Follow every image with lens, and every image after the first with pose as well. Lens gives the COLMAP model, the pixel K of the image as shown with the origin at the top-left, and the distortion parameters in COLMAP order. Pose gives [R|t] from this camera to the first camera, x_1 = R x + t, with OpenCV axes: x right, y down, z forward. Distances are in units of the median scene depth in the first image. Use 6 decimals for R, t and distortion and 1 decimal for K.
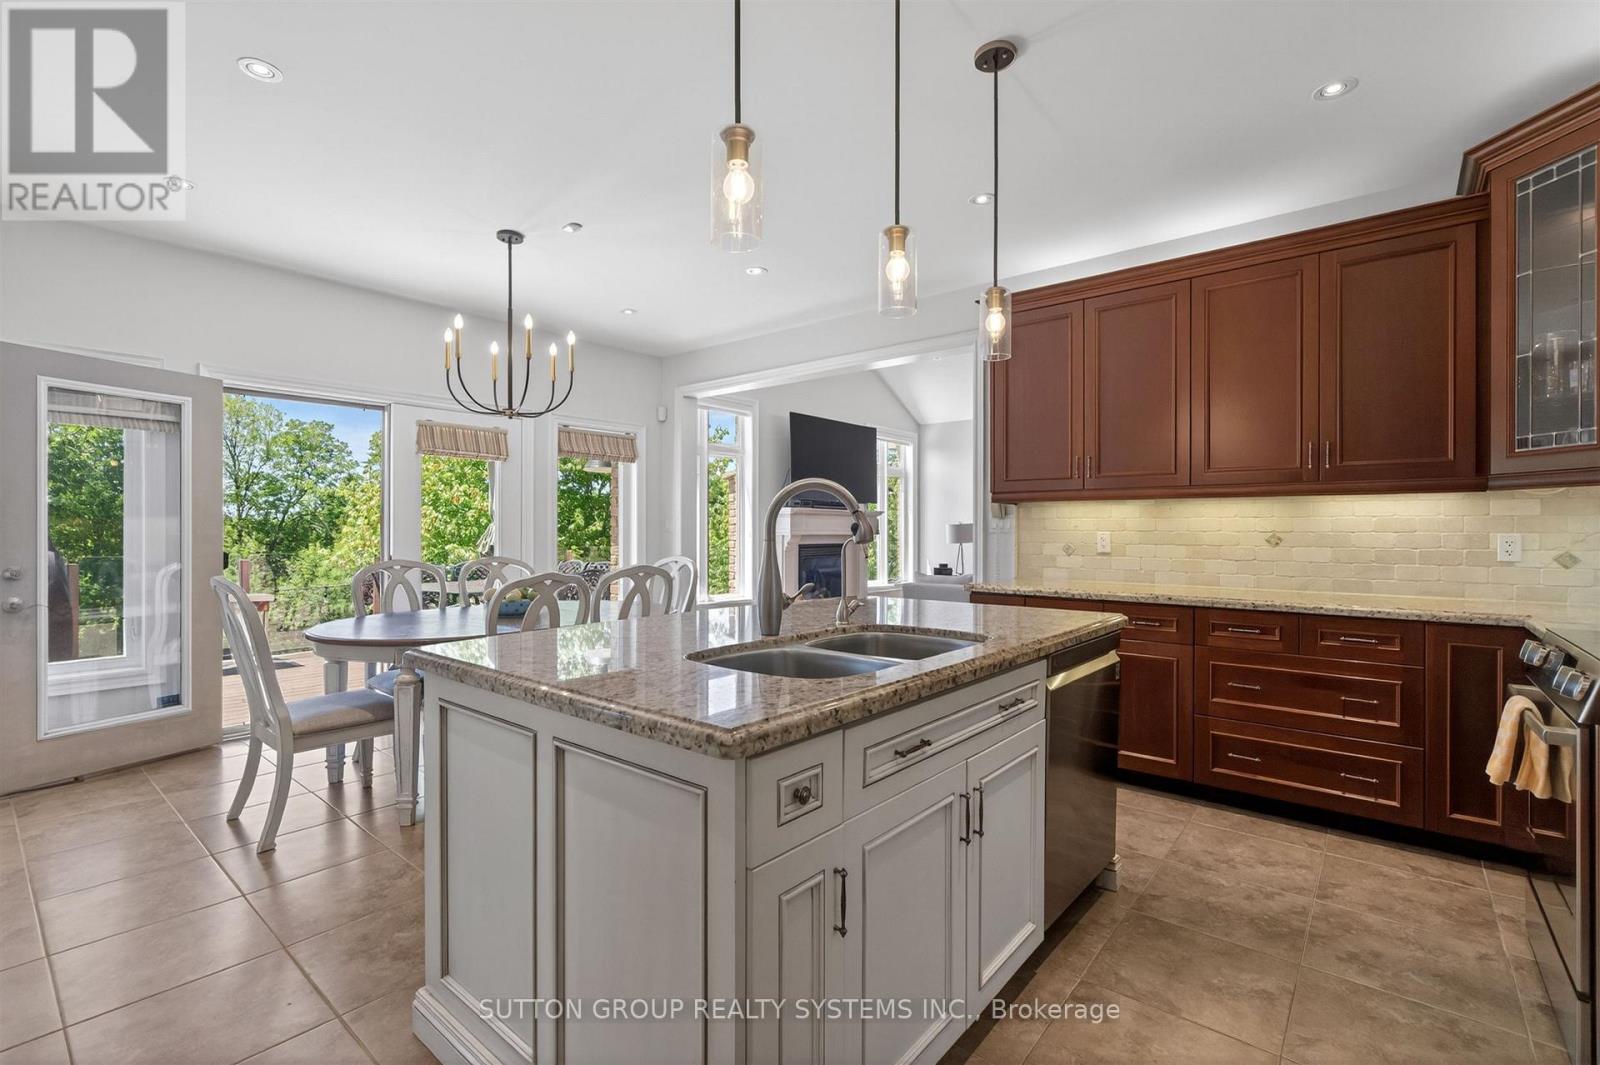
lens RADIAL K [[714.9, 0, 798.3], [0, 714.9, 536.4], [0, 0, 1]] dist [-0.000094, 0.001298]
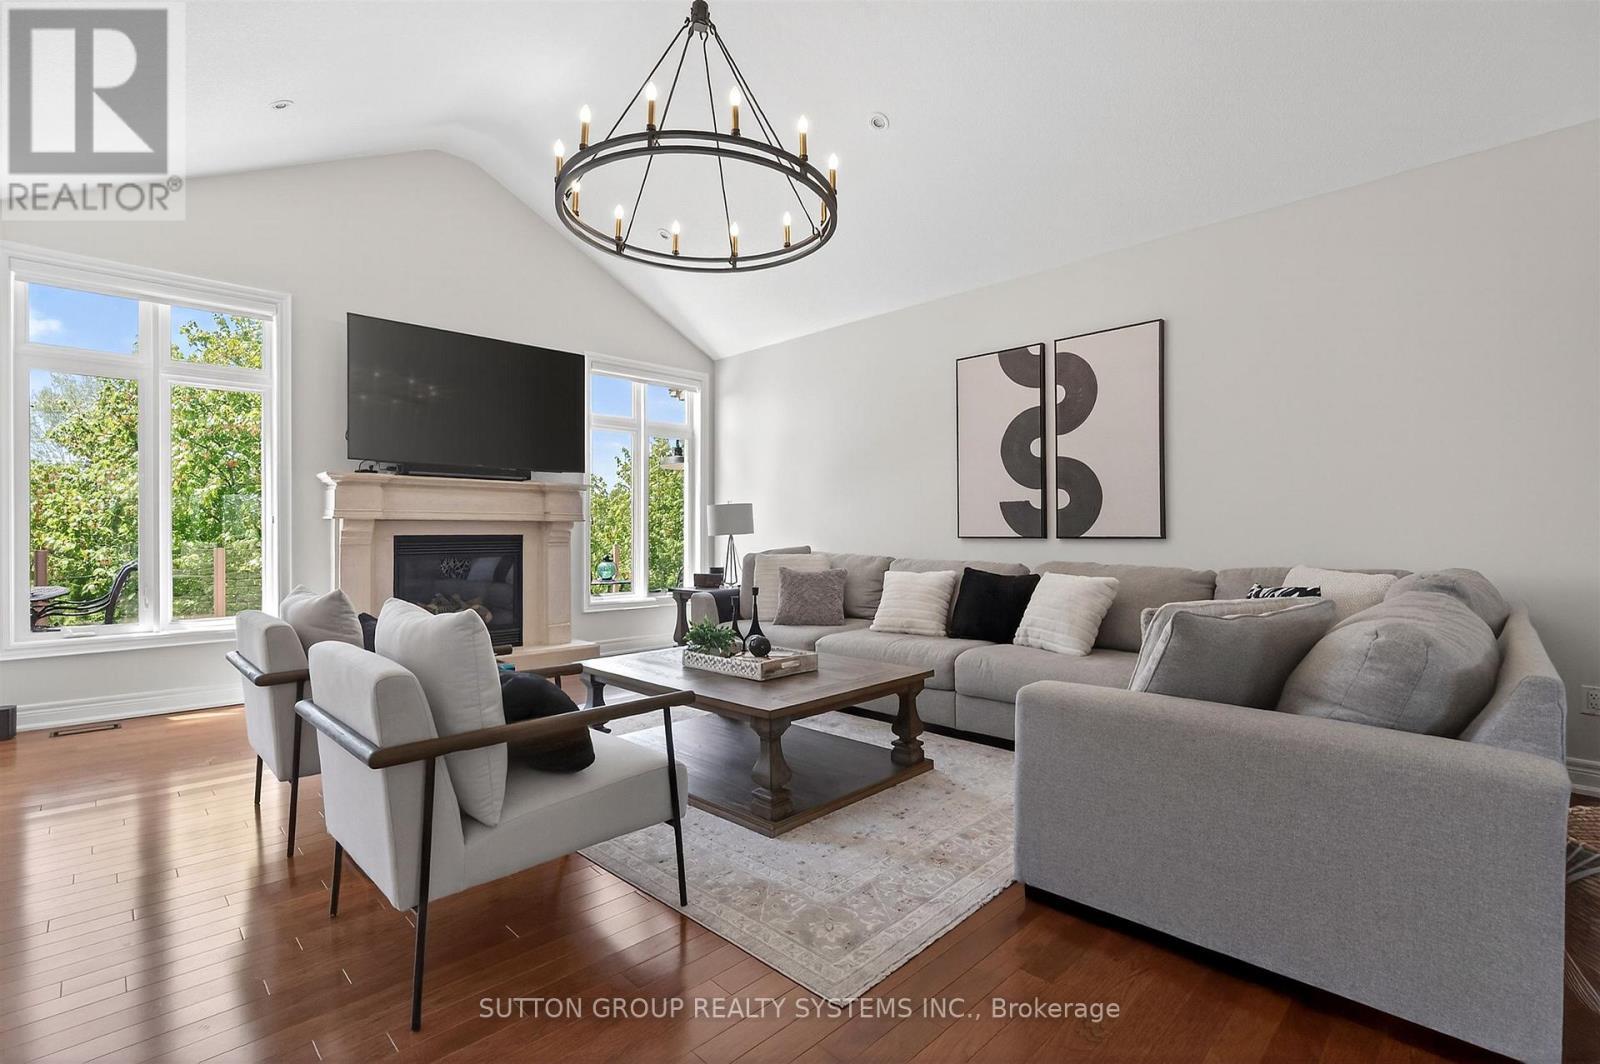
lens RADIAL K [[714.9, 0, 800.5], [0, 714.9, 531.7], [0, 0, 1]] dist [-0.000094, 0.001298]
pose [[0.995714, 0.001085, -0.092484, 0.359311], [-0.001005, 0.999999, 0.000916, 0.005466], [0.092485, -0.000820, 0.995714, 0.382214]]
